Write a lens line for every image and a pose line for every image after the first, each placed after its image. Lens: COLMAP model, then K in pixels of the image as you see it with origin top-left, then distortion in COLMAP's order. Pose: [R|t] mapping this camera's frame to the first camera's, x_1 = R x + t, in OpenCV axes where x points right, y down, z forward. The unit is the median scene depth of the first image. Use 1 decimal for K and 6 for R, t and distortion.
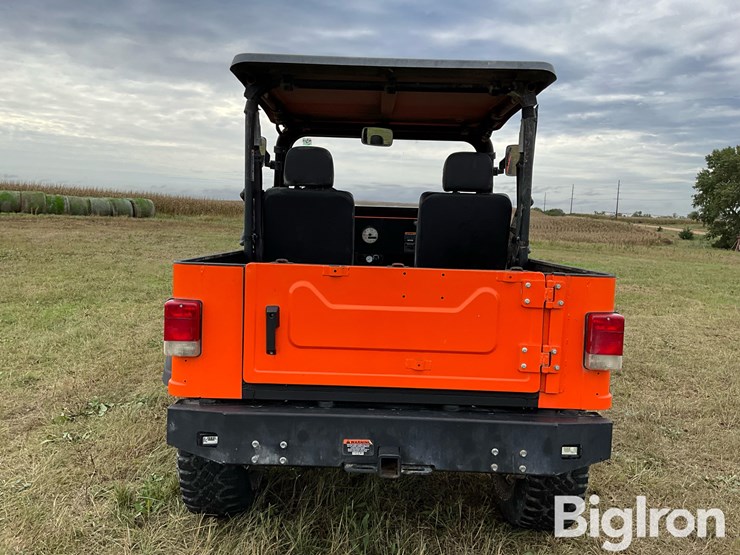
lens RADIAL K [[617.9, 0, 367.7], [0, 617.9, 274.4], [0, 0, 1]] dist [0.055295, -0.099424]
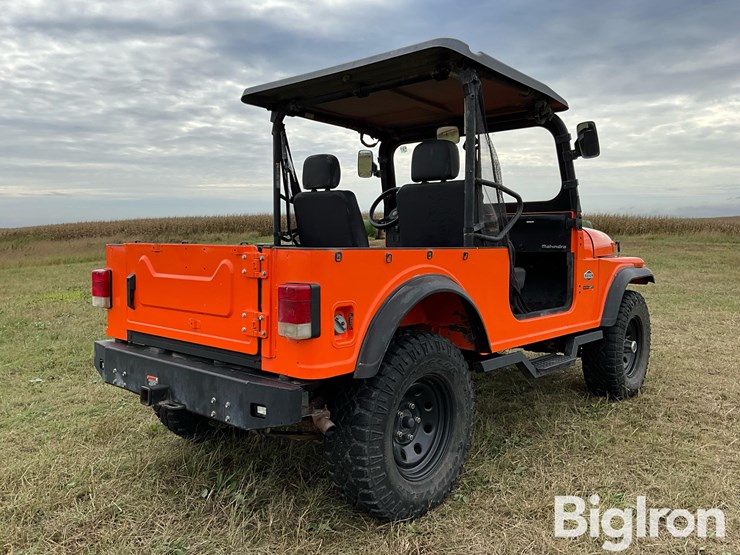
lens RADIAL K [[617.9, 0, 367.7], [0, 617.9, 274.4], [0, 0, 1]] dist [0.055295, -0.099424]
pose [[0.749811, 0.008859, -0.661593, 1.146082], [-0.033121, 0.999159, -0.024159, 0.067194], [0.660823, 0.040028, 0.749474, 0.302203]]
